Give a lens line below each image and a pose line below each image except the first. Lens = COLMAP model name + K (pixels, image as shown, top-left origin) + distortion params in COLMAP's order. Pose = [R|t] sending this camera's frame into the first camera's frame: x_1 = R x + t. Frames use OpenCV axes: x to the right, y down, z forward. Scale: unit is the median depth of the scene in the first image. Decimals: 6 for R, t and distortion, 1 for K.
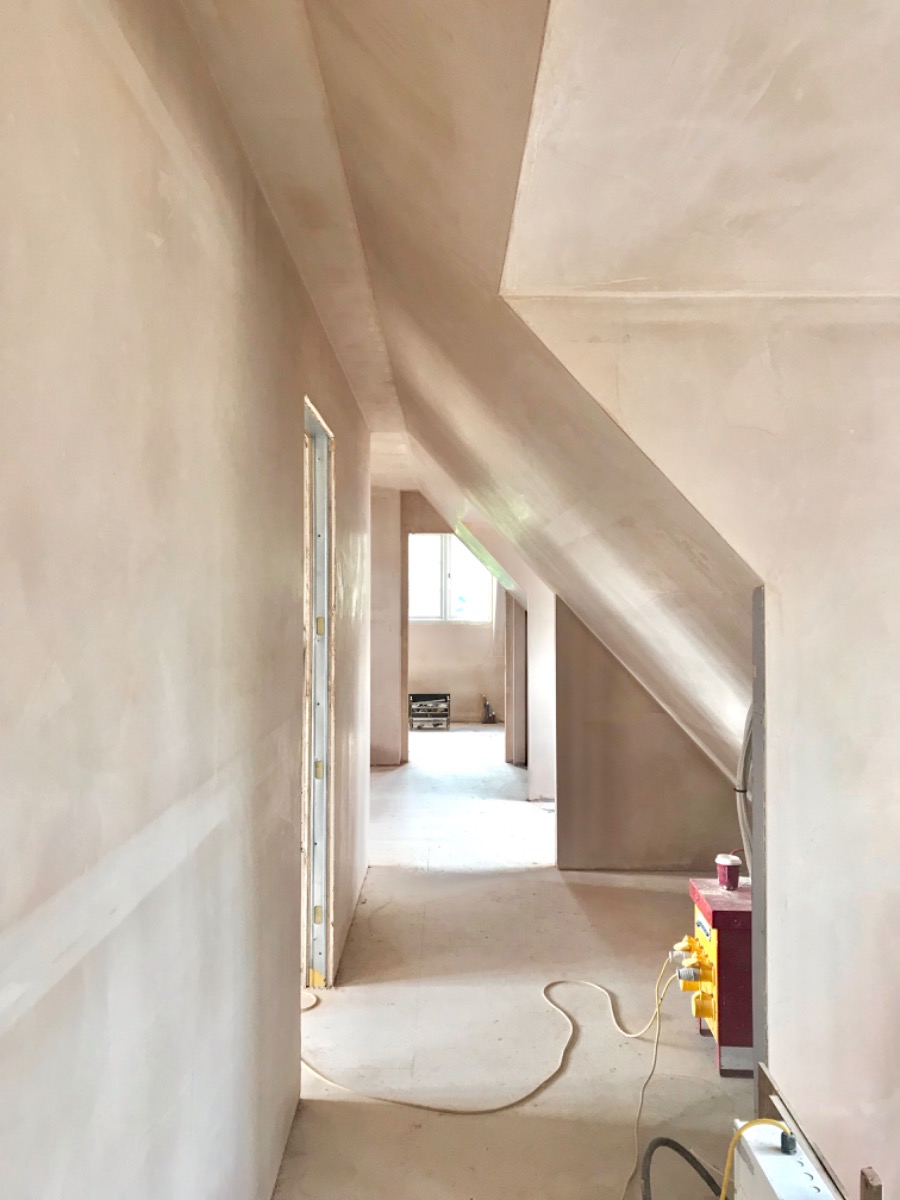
lens RADIAL K [[959.4, 0, 450.0], [0, 959.4, 600.0], [0, 0, 1]] dist [0.002278, 0.001024]
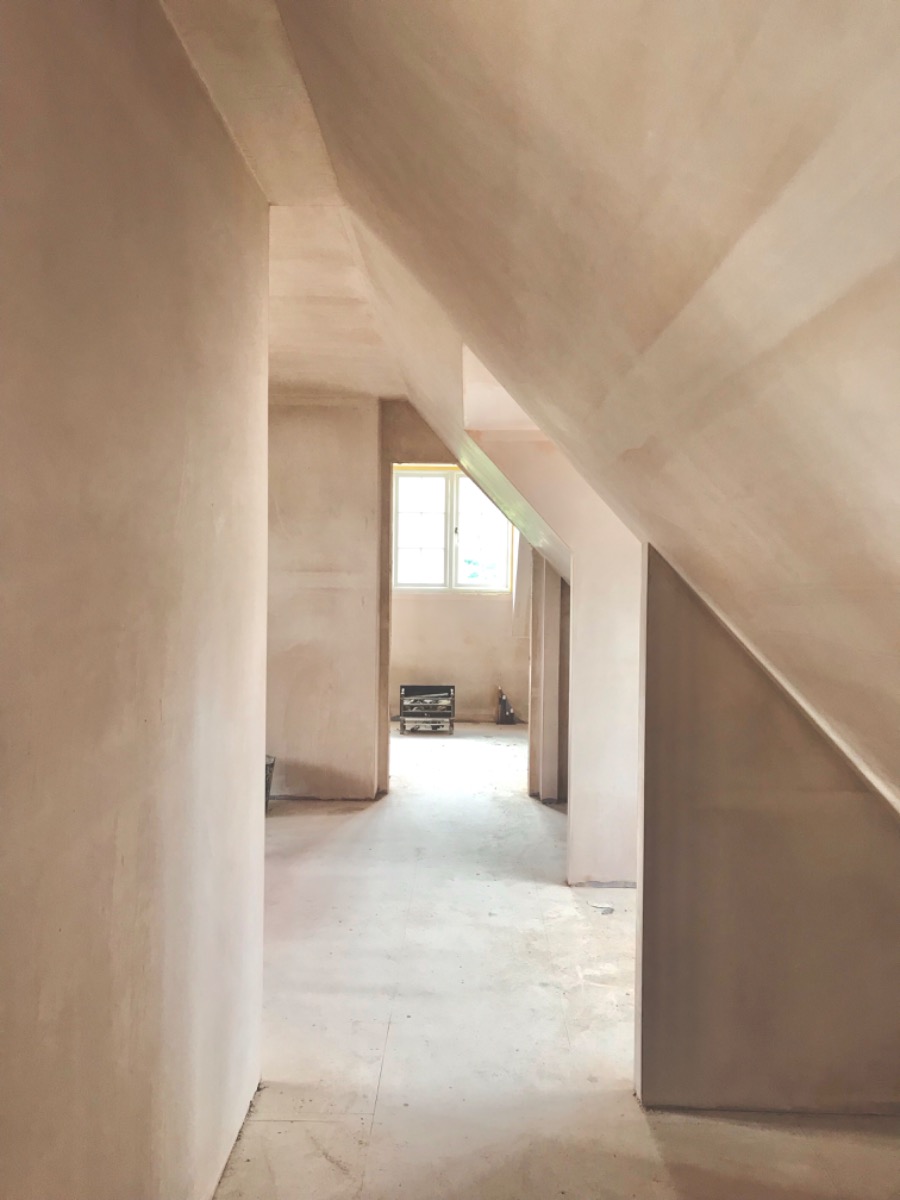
lens RADIAL K [[996.0, 0, 450.0], [0, 996.0, 600.0], [0, 0, 1]] dist [-0.004673, -0.003565]
pose [[0.999776, 0.013386, -0.016368, 0.009763], [-0.012819, 0.999330, 0.034285, 0.003531], [0.016816, -0.034067, 0.999278, 0.254054]]
